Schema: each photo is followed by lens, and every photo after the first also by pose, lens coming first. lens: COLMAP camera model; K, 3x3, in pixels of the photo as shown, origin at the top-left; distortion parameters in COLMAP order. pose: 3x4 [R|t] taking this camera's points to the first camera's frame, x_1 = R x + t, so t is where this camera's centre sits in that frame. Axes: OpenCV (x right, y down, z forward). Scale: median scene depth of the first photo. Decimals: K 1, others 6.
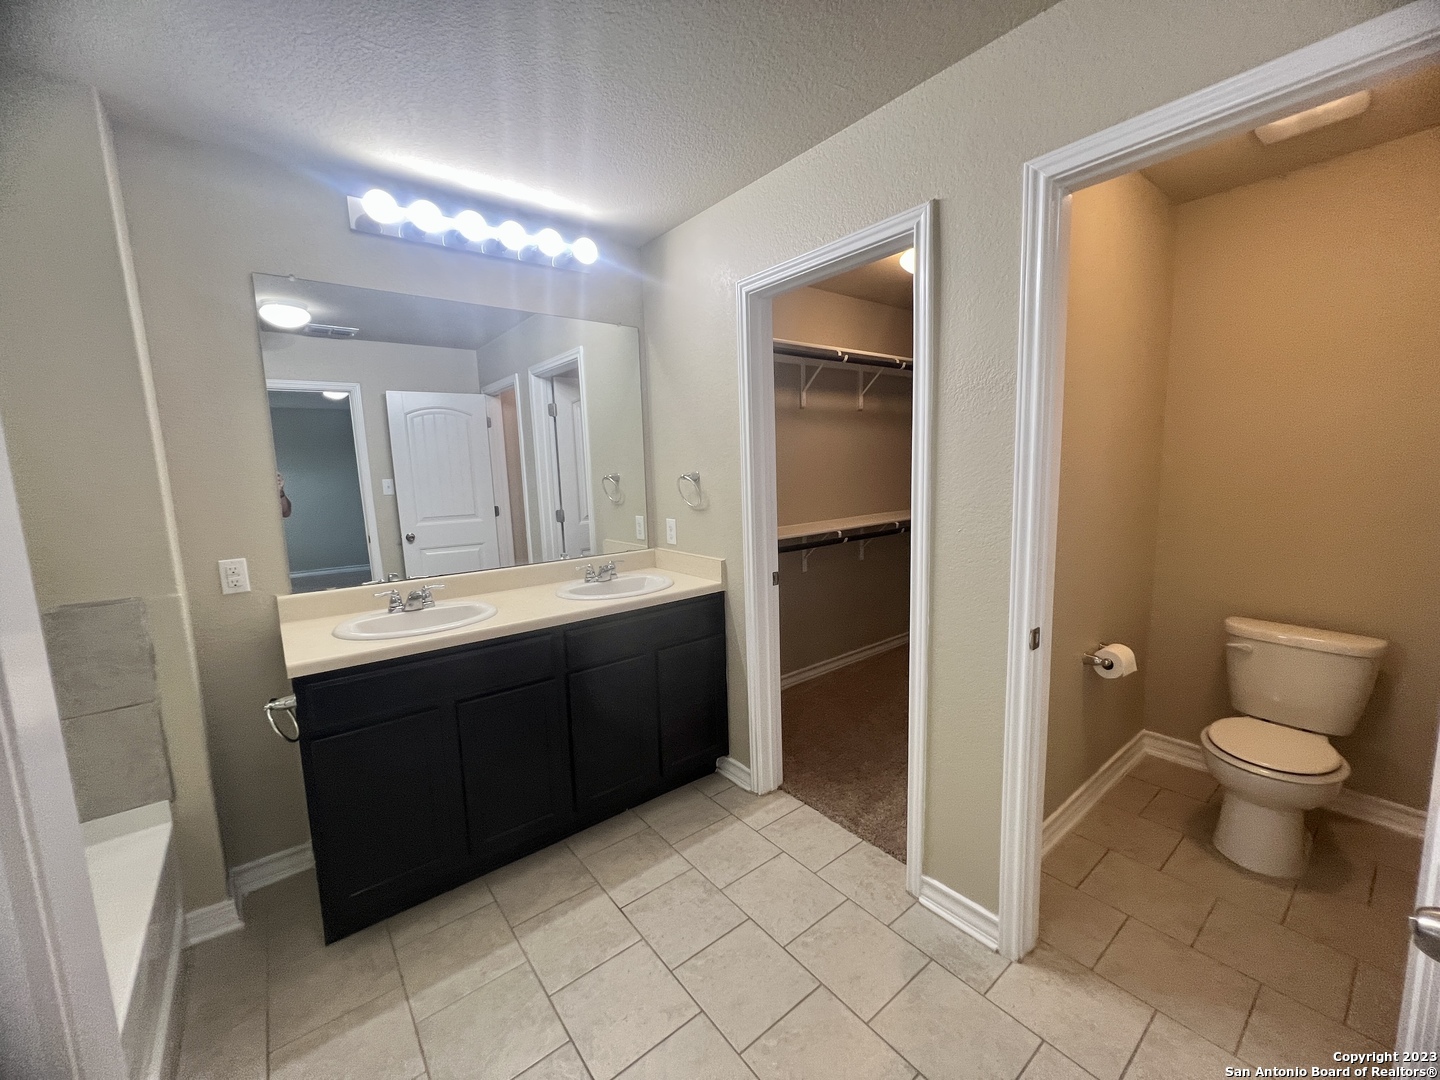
lens RADIAL K [[573.1, 0, 713.5], [0, 573.1, 540.8], [0, 0, 1]] dist [0.000027, 0.000099]
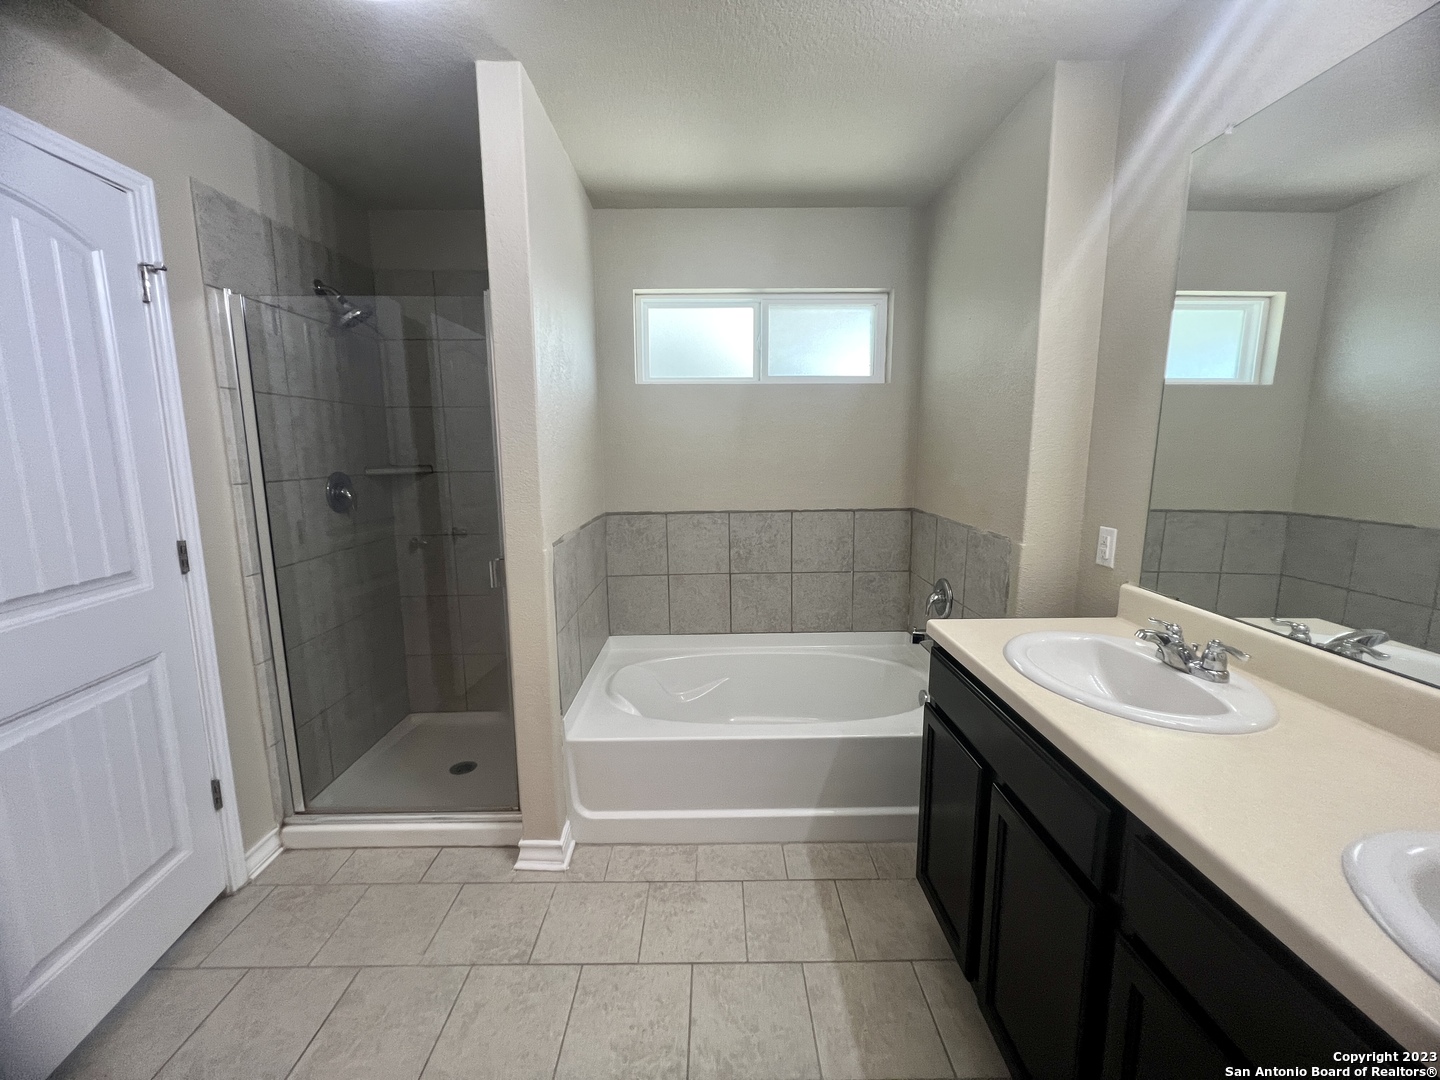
lens RADIAL K [[573.1, 0, 718.5], [0, 573.1, 536.0], [0, 0, 1]] dist [0.000027, 0.000099]
pose [[-0.610968, 0.144820, -0.778296, 0.251977], [-0.086121, 0.965132, 0.247191, -0.141699], [0.786957, 0.218053, -0.577193, 1.206792]]
